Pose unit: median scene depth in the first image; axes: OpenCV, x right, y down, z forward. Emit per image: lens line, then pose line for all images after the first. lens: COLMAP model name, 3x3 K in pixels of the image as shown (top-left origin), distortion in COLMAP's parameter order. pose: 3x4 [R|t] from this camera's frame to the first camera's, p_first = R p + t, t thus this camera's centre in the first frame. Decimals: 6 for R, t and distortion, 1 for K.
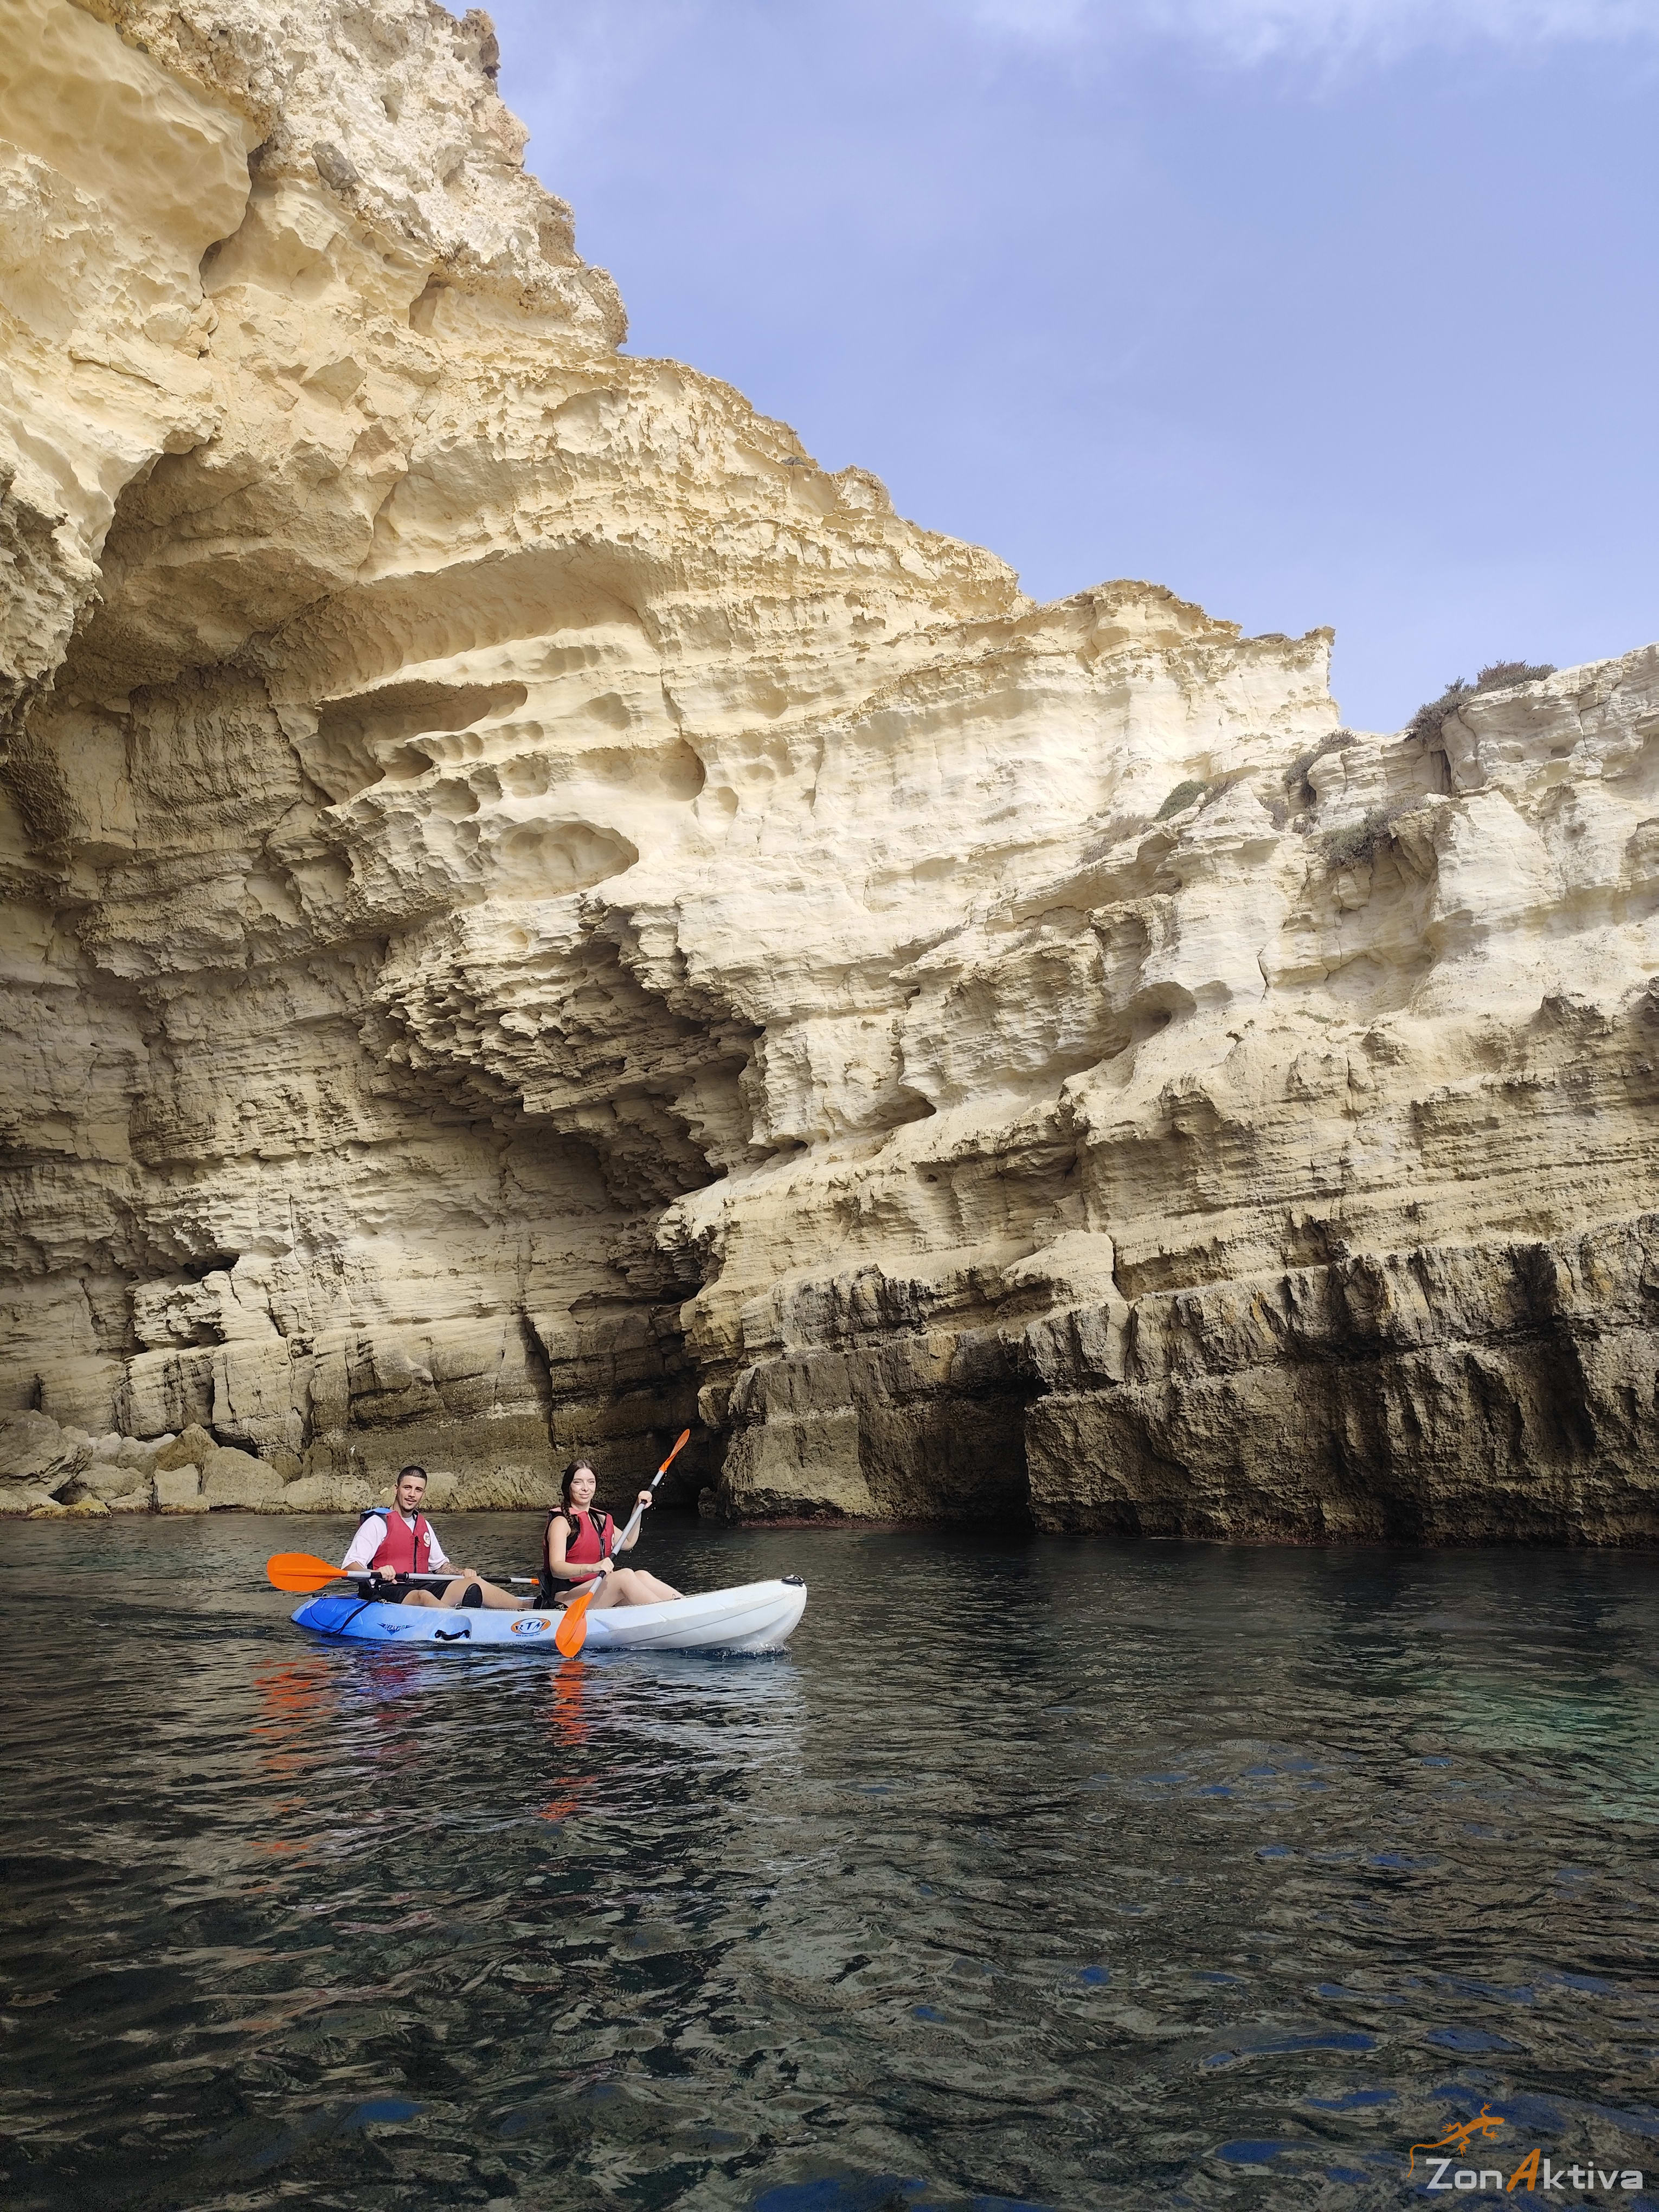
lens RADIAL K [[1531.7, 0, 837.8], [0, 1531.7, 1115.9], [0, 0, 1]] dist [0.043769, -0.051172]
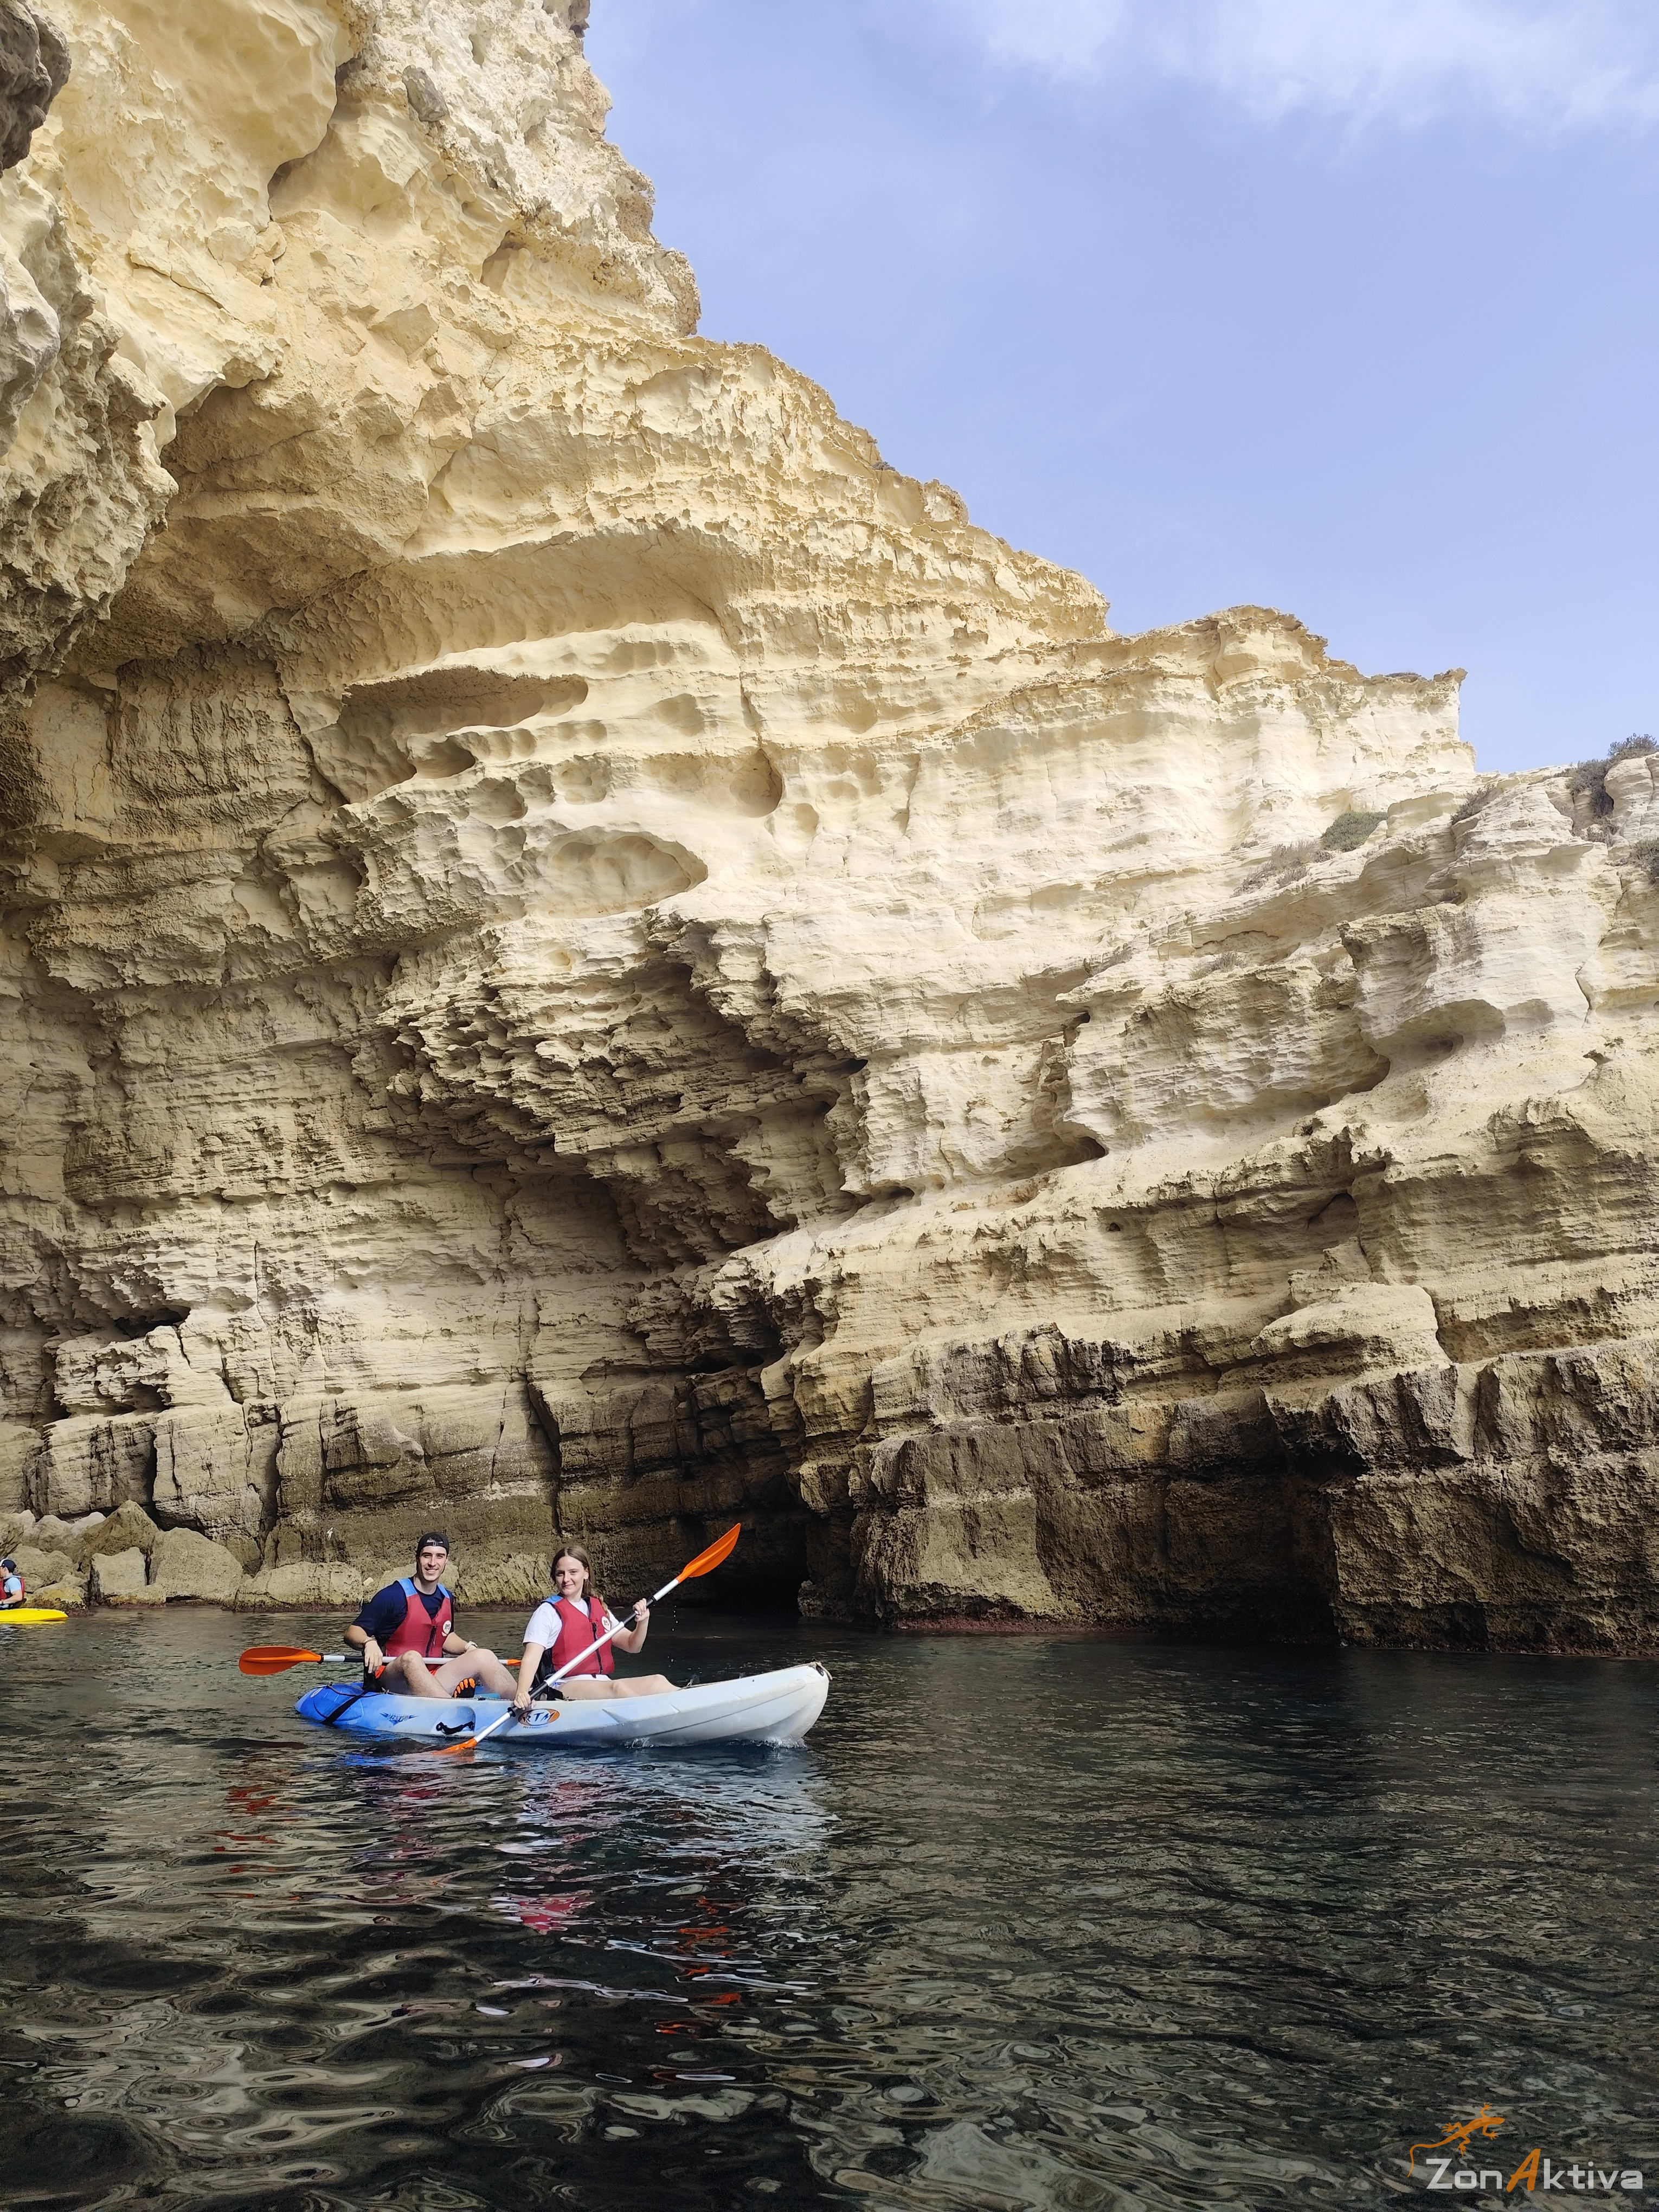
lens RADIAL K [[1531.7, 0, 831.4], [0, 1531.7, 1118.3], [0, 0, 1]] dist [0.043769, -0.051172]
pose [[0.994854, 0.038611, 0.093677, -0.135201], [-0.033237, 0.997747, -0.058271, 0.025712], [-0.095716, 0.054858, 0.993896, 0.098764]]
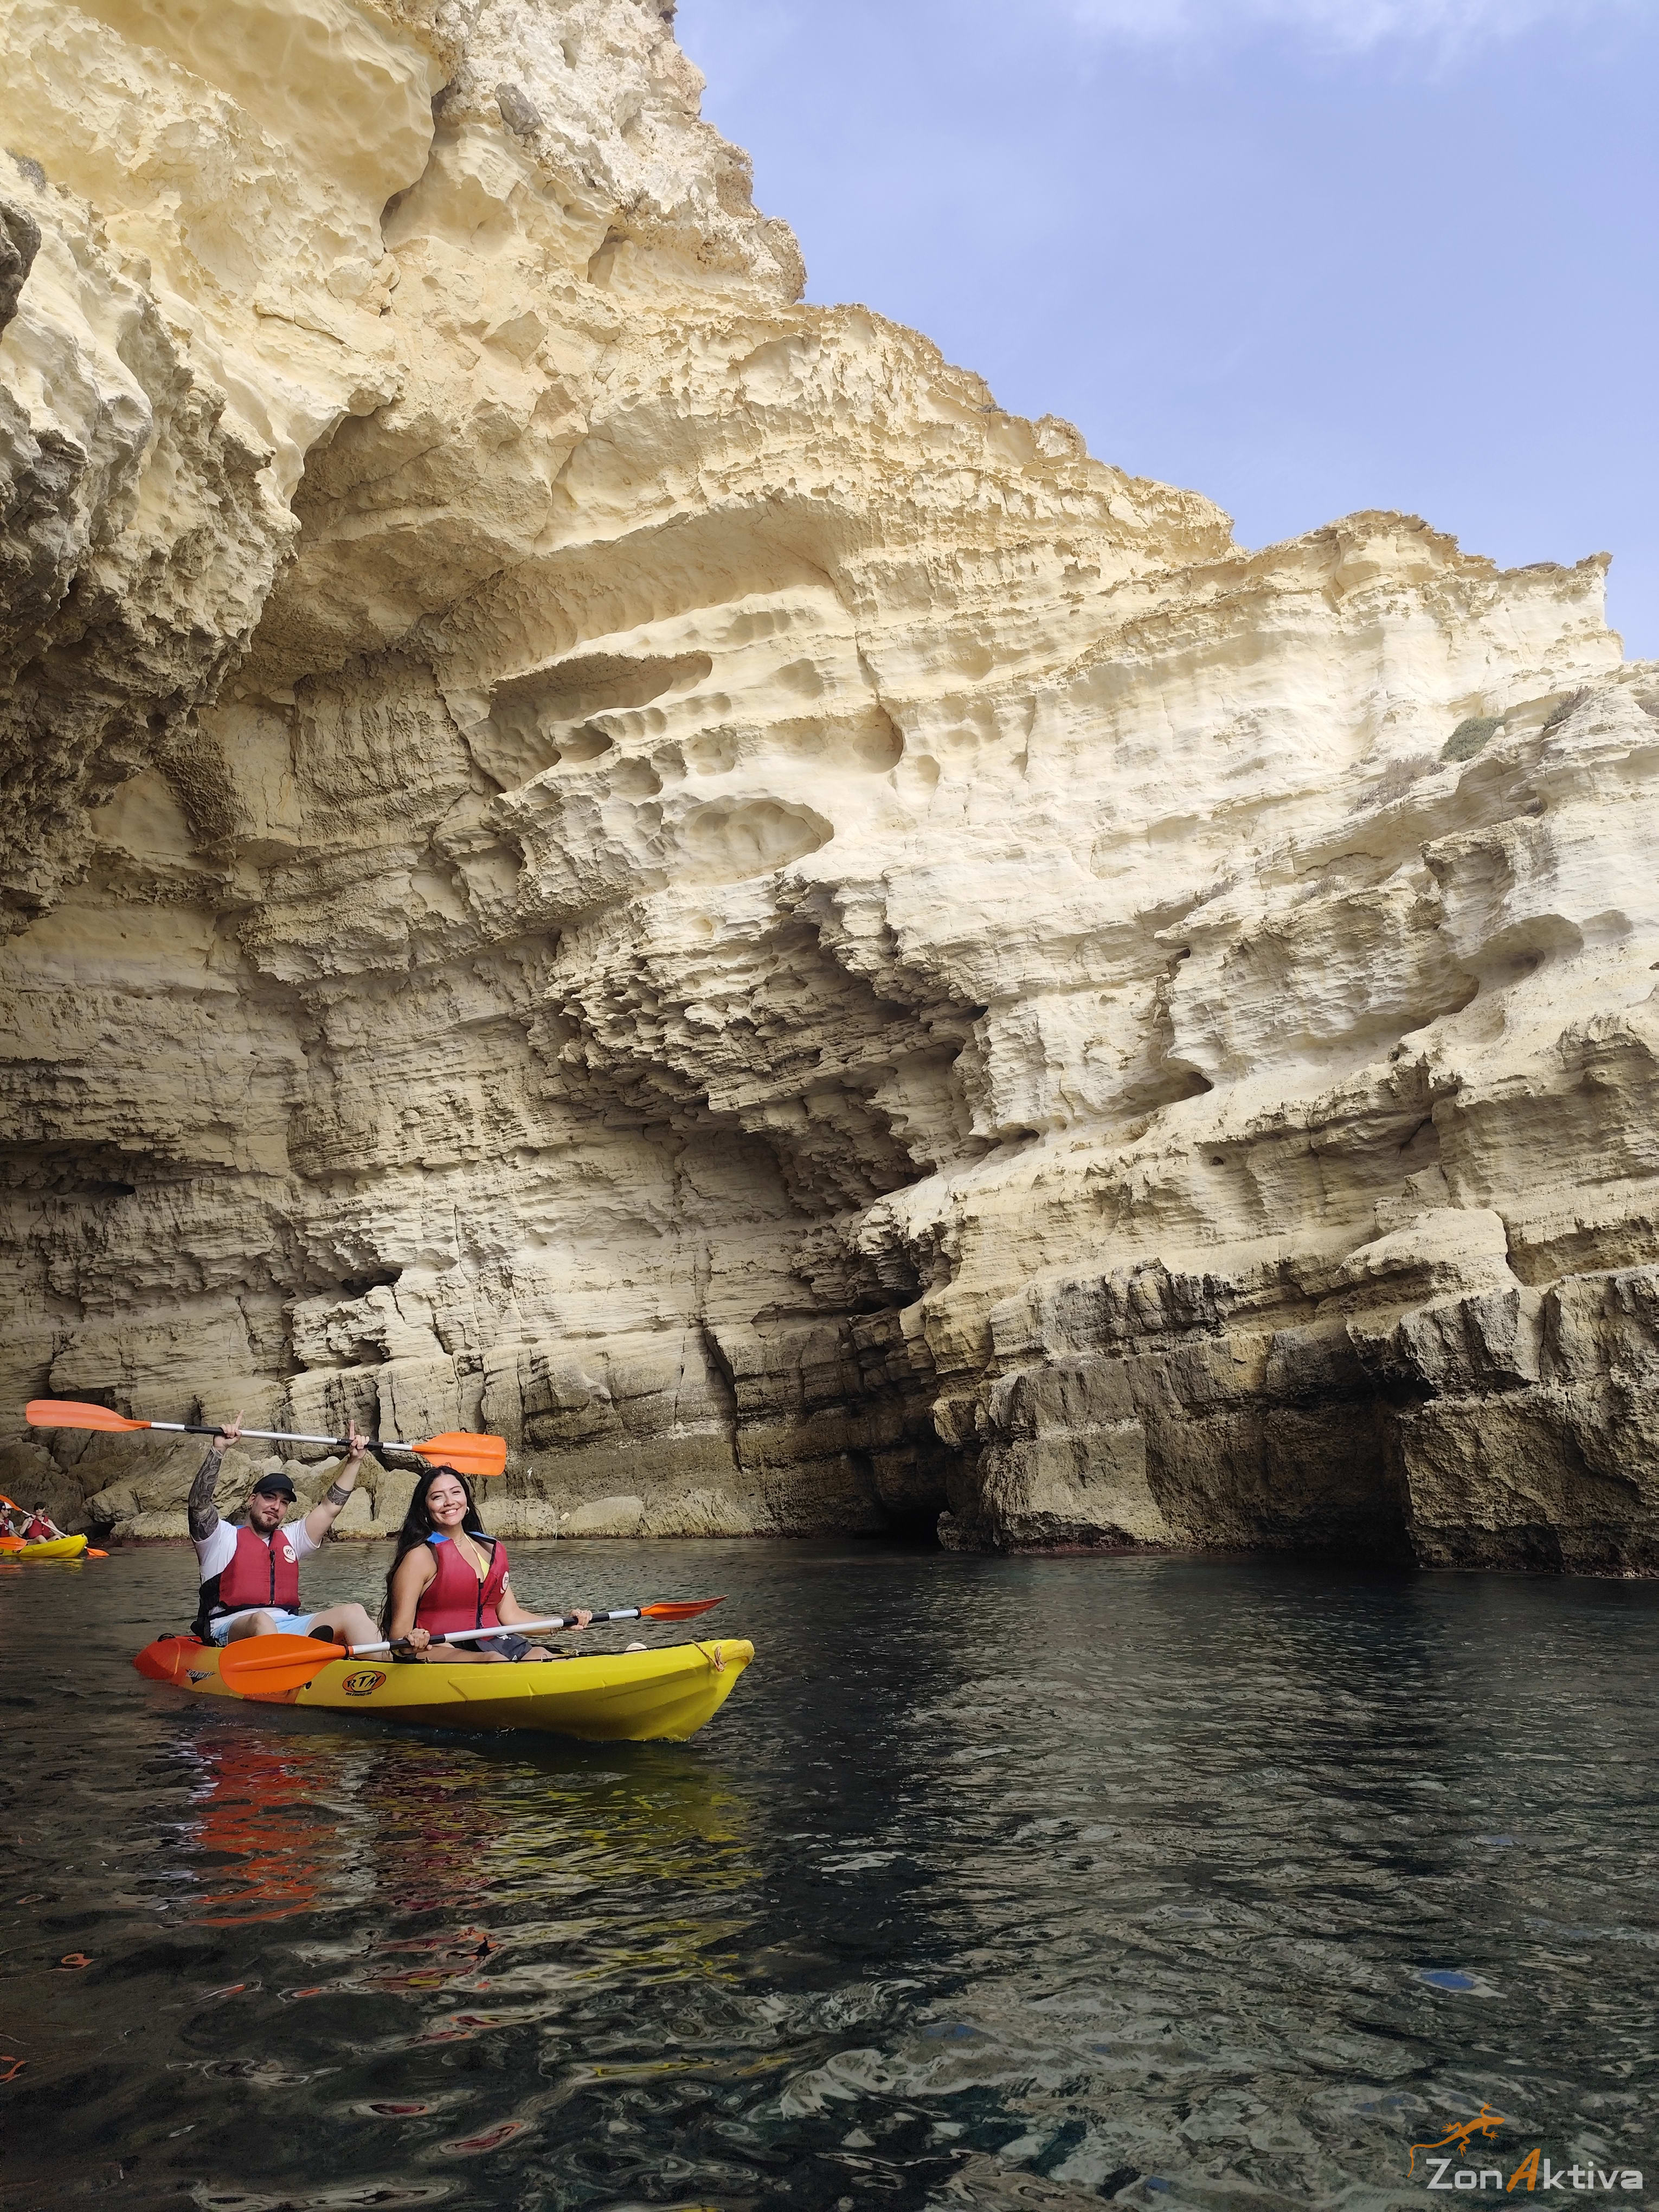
lens RADIAL K [[1531.7, 0, 823.4], [0, 1531.7, 1109.3], [0, 0, 1]] dist [0.043769, -0.051172]
pose [[0.997927, -0.015982, -0.062347, -0.080264], [0.014578, 0.999631, -0.022912, 0.020513], [0.062691, 0.021955, 0.997791, 0.071462]]
